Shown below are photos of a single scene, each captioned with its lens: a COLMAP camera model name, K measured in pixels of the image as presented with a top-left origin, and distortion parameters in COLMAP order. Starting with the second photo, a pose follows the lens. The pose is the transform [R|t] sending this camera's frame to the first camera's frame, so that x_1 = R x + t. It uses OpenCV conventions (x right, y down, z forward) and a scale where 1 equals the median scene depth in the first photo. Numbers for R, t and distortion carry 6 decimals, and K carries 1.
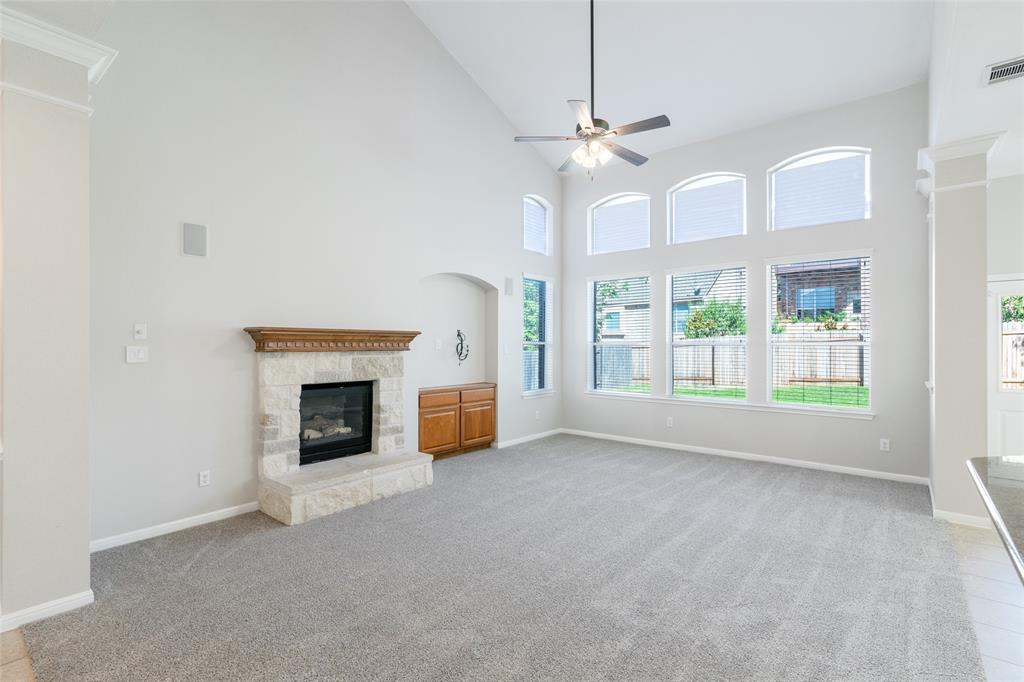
lens RADIAL K [[470.6, 0, 522.2], [0, 470.6, 346.6], [0, 0, 1]] dist [0.001006, 0.000202]
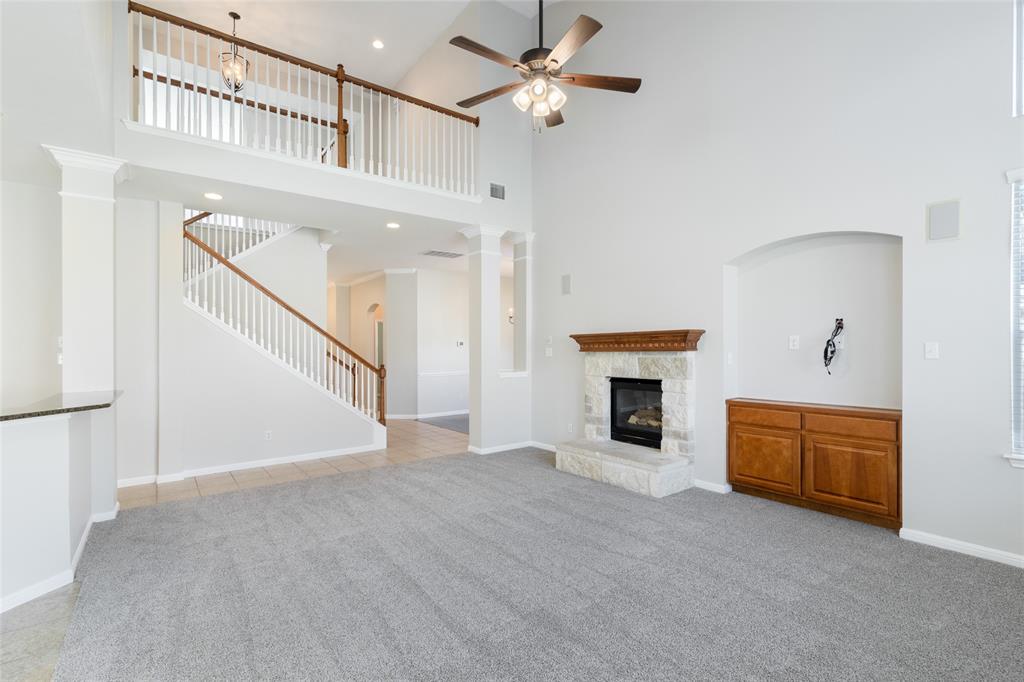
lens RADIAL K [[470.6, 0, 522.2], [0, 470.6, 346.6], [0, 0, 1]] dist [0.001006, 0.000202]
pose [[-0.233628, -0.001840, -0.972324, 0.761913], [0.008792, 0.999953, -0.004005, 0.000673], [0.972286, -0.009484, -0.233601, 0.968749]]
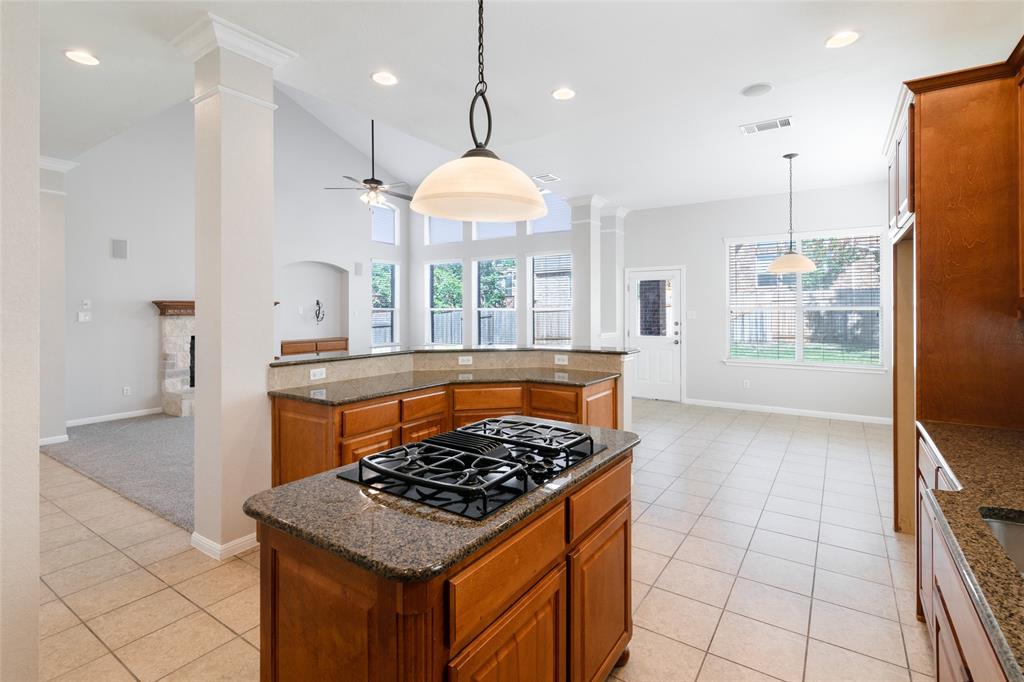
lens RADIAL K [[482.8, 0, 527.8], [0, 482.8, 313.4], [0, 0, 1]] dist [0.001299, -0.000015]
pose [[0.993557, -0.003963, 0.113266, 0.435960], [0.003614, 0.999988, 0.003286, 0.002191], [-0.113277, -0.002855, 0.993559, -0.689193]]
